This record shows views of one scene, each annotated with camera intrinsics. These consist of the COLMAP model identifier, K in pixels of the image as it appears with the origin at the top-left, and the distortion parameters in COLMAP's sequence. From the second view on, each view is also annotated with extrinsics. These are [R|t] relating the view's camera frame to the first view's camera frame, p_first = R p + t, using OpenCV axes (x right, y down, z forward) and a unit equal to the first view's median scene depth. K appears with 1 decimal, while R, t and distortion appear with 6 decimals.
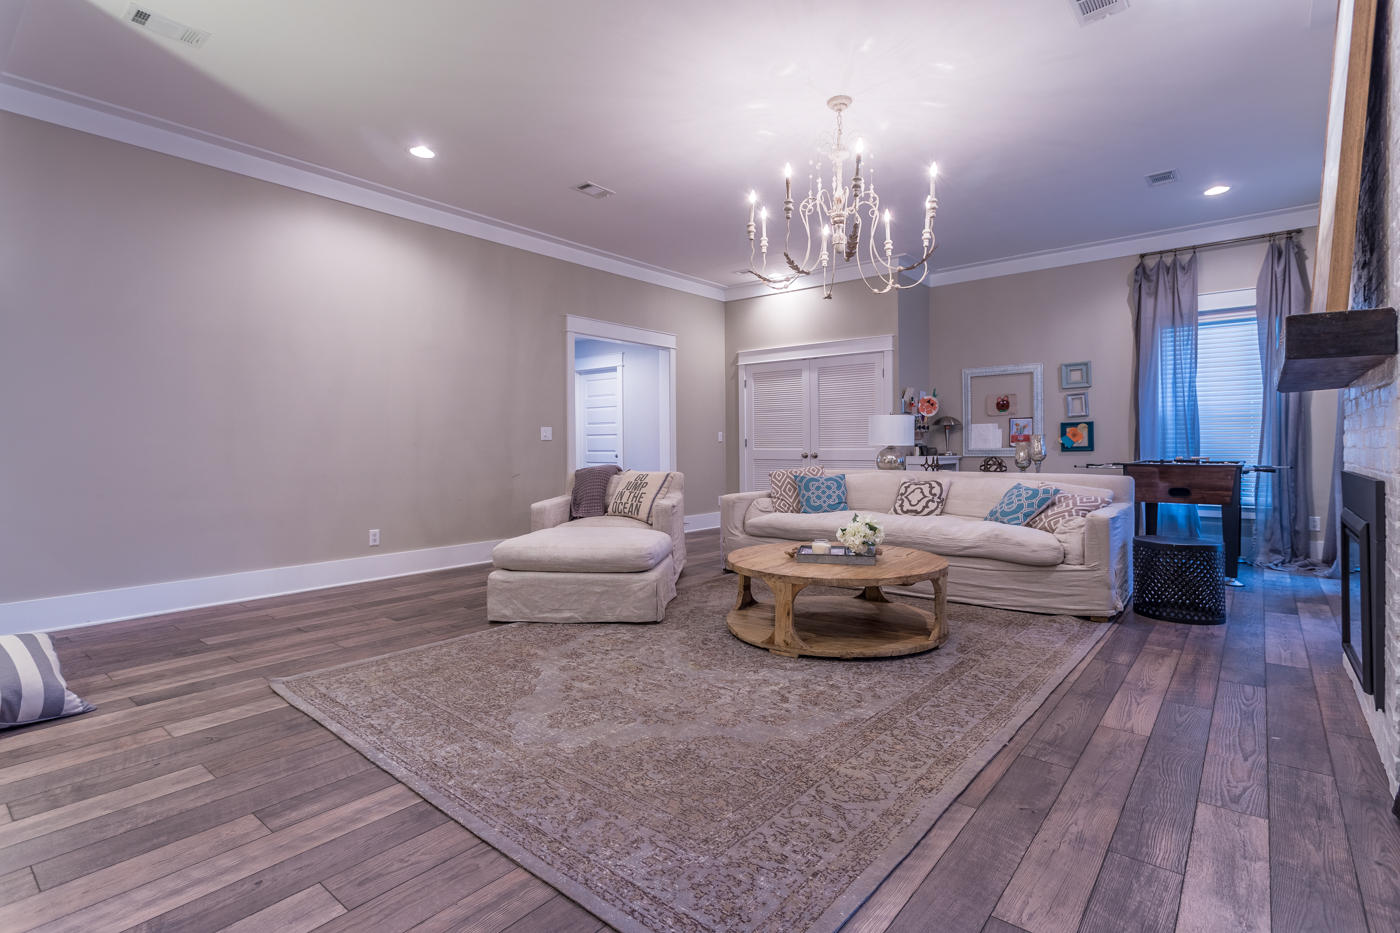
lens RADIAL K [[677.1, 0, 714.7], [0, 677.1, 465.7], [0, 0, 1]] dist [0.001218, 0.000520]
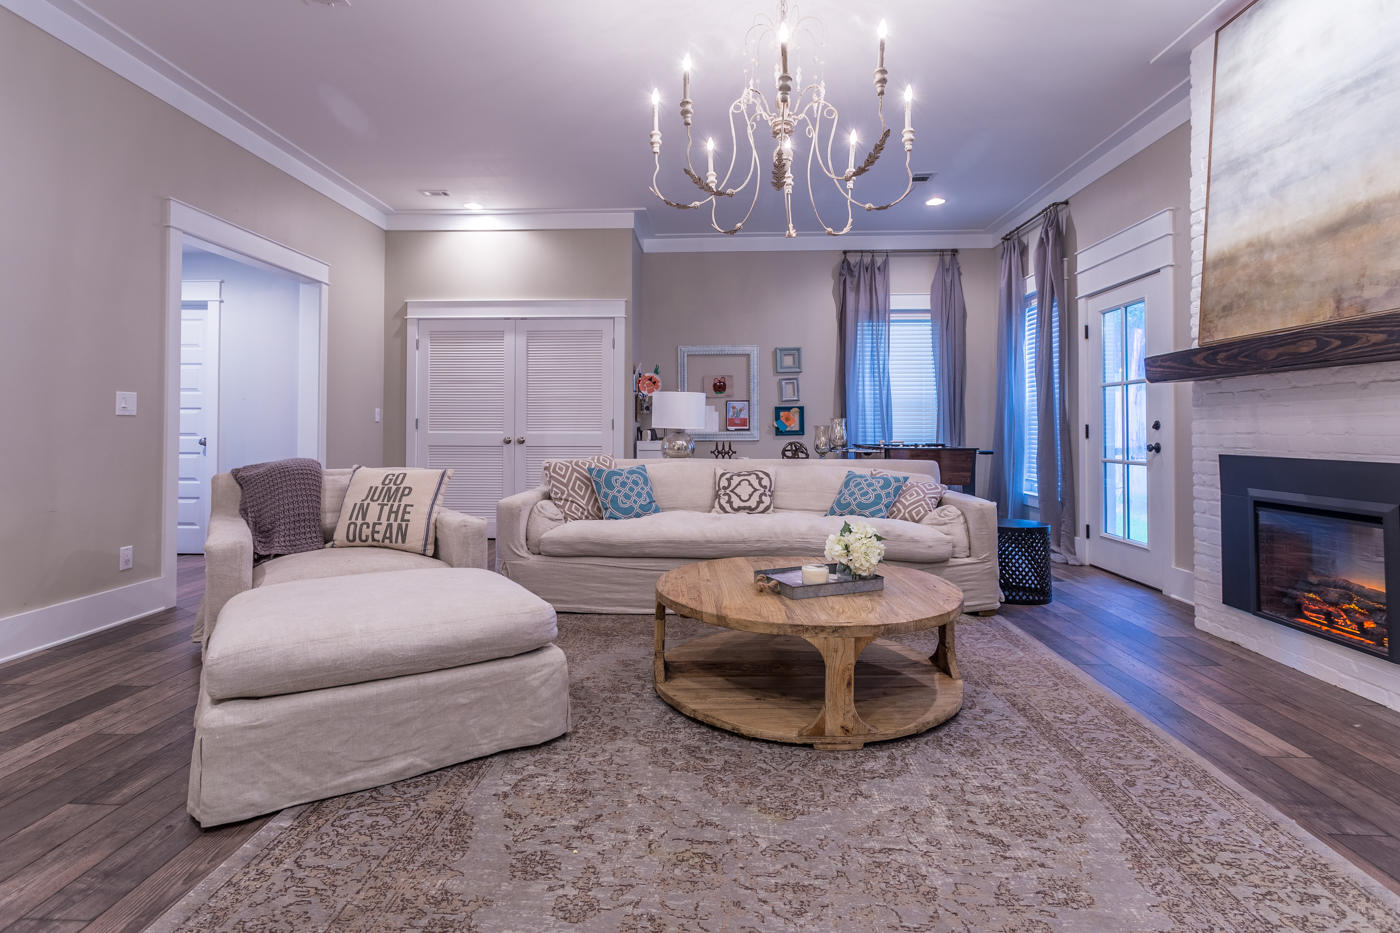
lens RADIAL K [[699.0, 0, 693.7], [0, 699.0, 420.5], [0, 0, 1]] dist [0.001402, 0.000335]
pose [[0.806619, 0.012885, 0.590931, -0.267945], [0.011120, 0.999255, -0.036968, -0.009330], [-0.590967, 0.036390, 0.805875, 0.339811]]
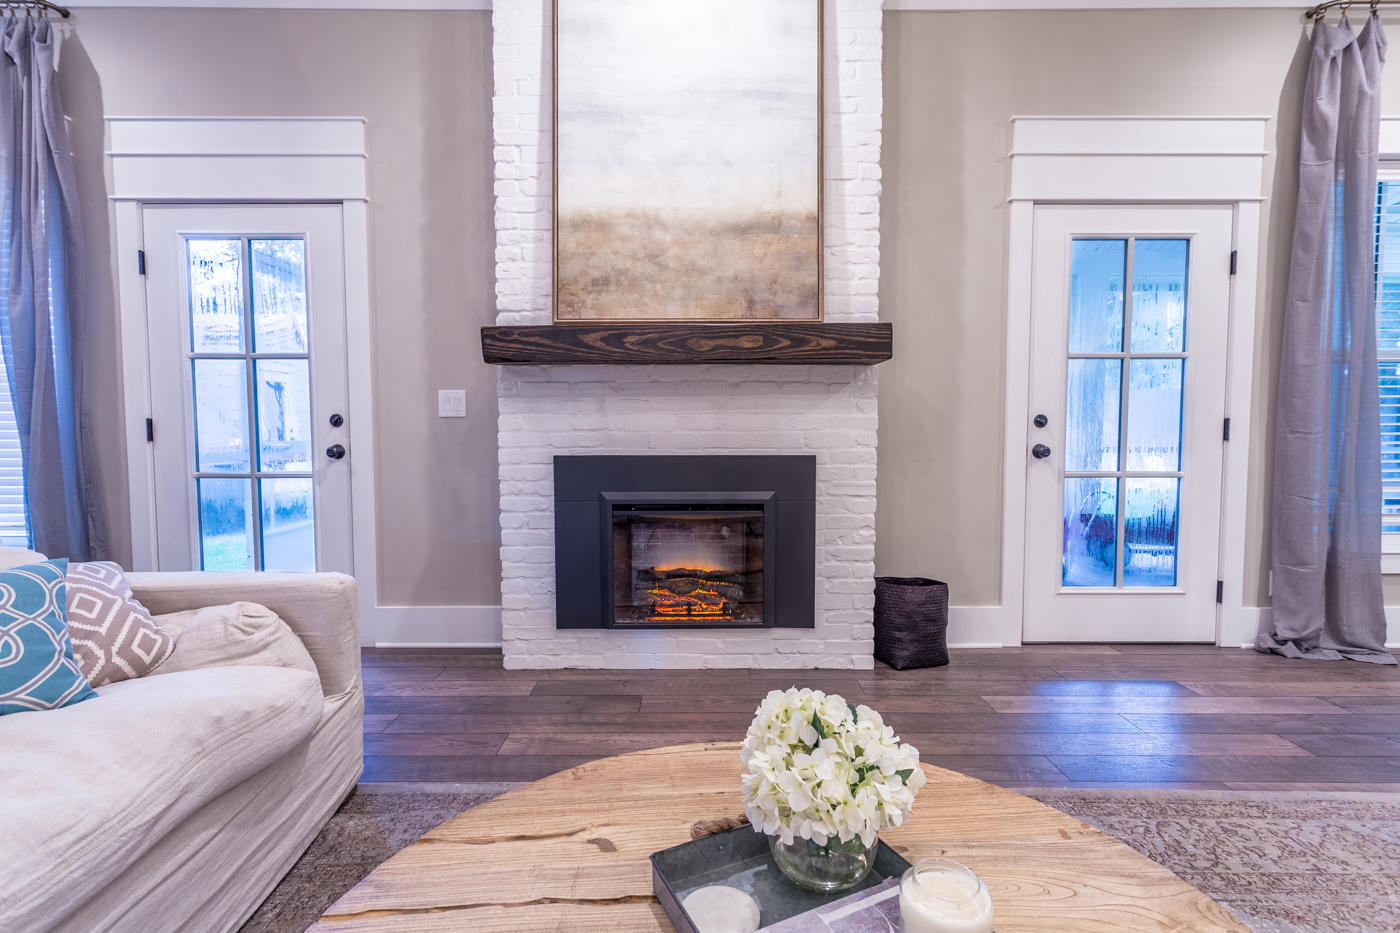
lens RADIAL K [[690.9, 0, 700.0], [0, 690.9, 466.5], [0, 0, 1]] dist [0.000894, 0.000122]
pose [[-0.620853, -0.043814, 0.782702, 0.029312], [0.026351, 0.996706, 0.076696, -0.027190], [-0.783484, 0.068242, -0.617654, 0.842012]]
